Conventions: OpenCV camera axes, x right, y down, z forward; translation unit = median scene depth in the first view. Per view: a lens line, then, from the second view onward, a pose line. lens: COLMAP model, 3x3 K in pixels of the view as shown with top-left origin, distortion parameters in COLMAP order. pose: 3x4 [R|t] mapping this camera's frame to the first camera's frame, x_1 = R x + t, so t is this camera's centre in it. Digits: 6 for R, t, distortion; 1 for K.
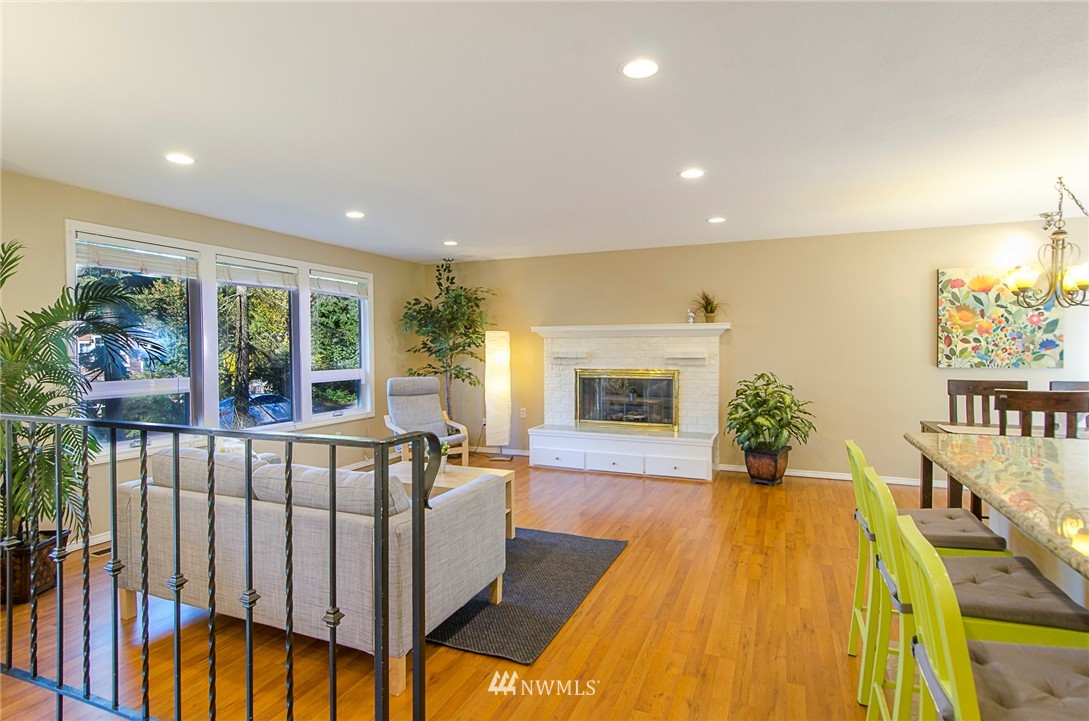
lens RADIAL K [[574.6, 0, 544.3], [0, 574.6, 356.1], [0, 0, 1]] dist [0.009030, -0.005060]
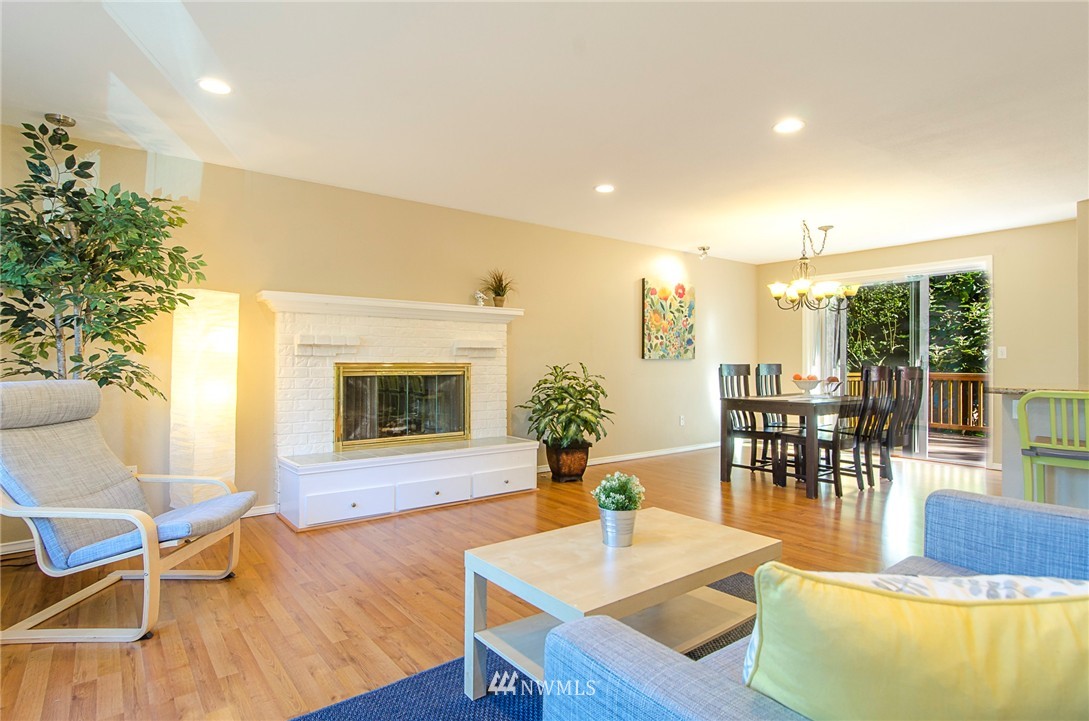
lens RADIAL K [[574.6, 0, 535.7], [0, 574.6, 362.2], [0, 0, 1]] dist [0.009030, -0.005060]
pose [[0.497067, 0.005140, 0.867697, -0.494301], [0.010799, 0.999868, -0.012109, 0.039770], [-0.867645, 0.015389, 0.496947, 0.609414]]
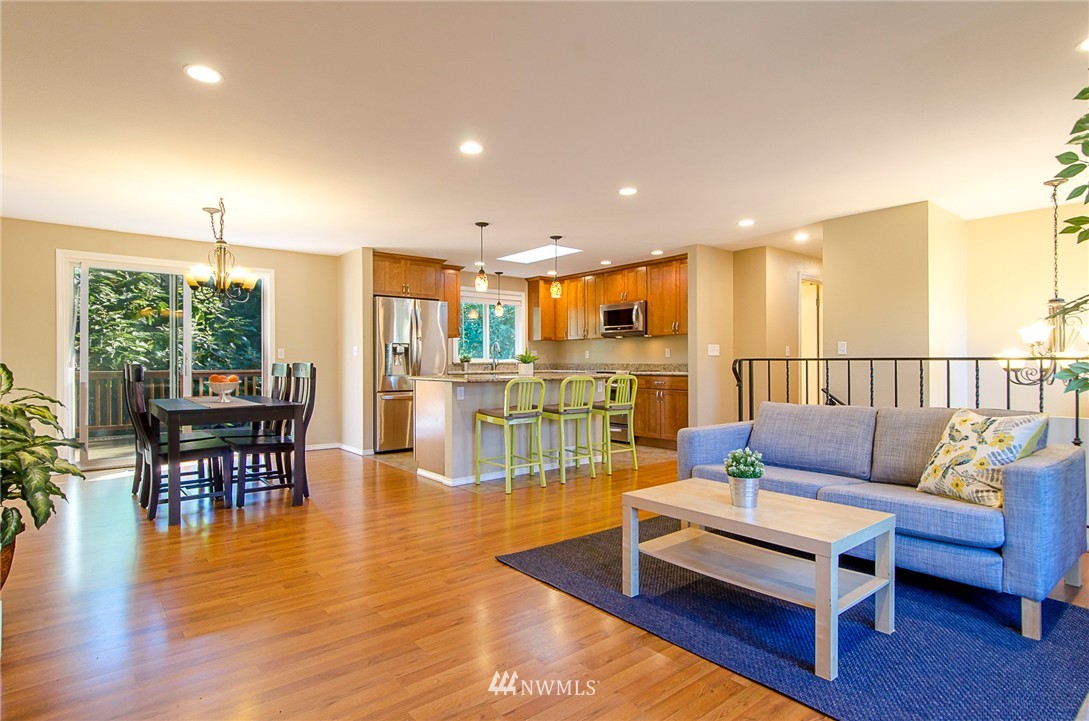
lens RADIAL K [[574.6, 0, 537.9], [0, 574.6, 362.1], [0, 0, 1]] dist [0.009030, -0.005060]
pose [[-0.879885, 0.004765, 0.475164, -0.218482], [0.014147, 0.999769, 0.016171, 0.026099], [-0.474977, 0.020951, -0.879749, 1.253405]]
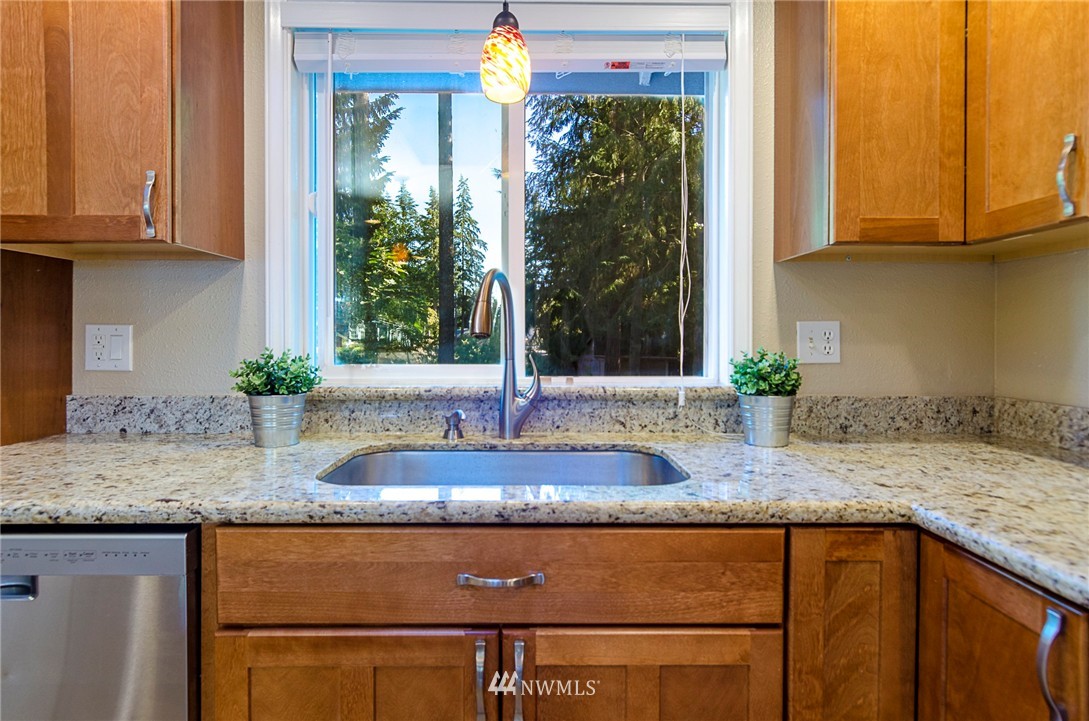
lens RADIAL K [[574.6, 0, 542.5], [0, 574.6, 343.3], [0, 0, 1]] dist [0.009030, -0.005060]
pose [[-0.391683, -0.007605, 0.920069, 0.412012], [0.016528, 0.999746, 0.015300, 0.023465], [-0.919952, 0.021199, -0.391458, -0.047087]]
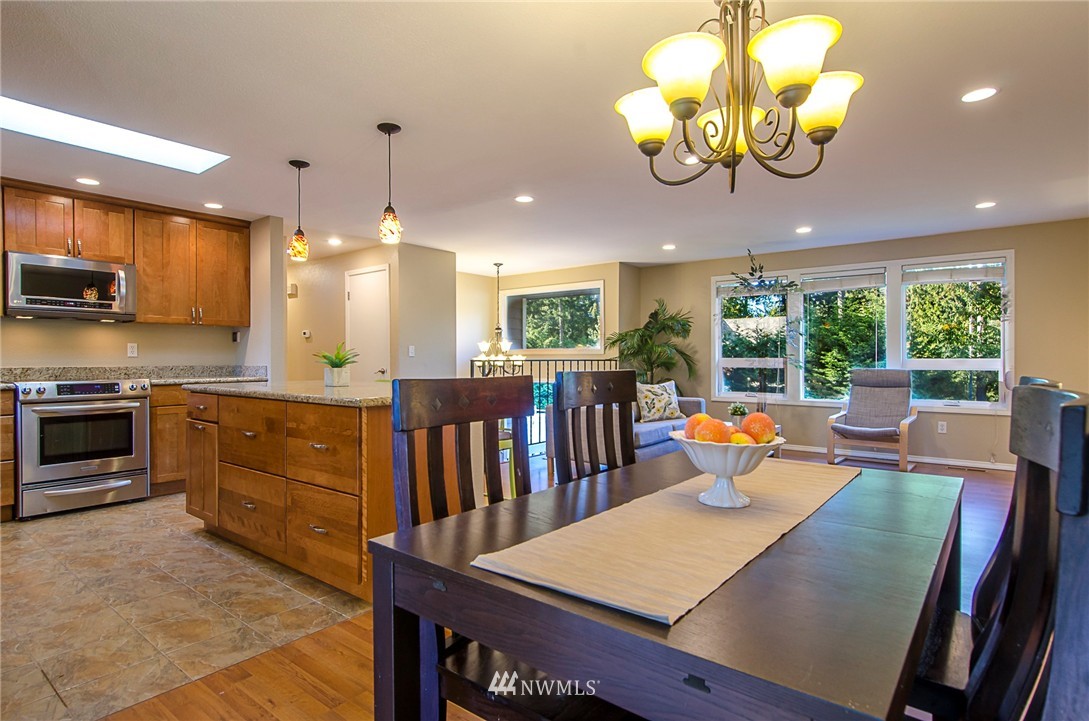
lens RADIAL K [[574.6, 0, 544.7], [0, 574.6, 360.5], [0, 0, 1]] dist [0.009030, -0.005060]
pose [[-0.283321, 0.004670, -0.959014, 0.925129], [-0.016248, 0.999821, 0.009669, 0.027469], [0.958888, 0.018322, -0.283194, 0.703080]]
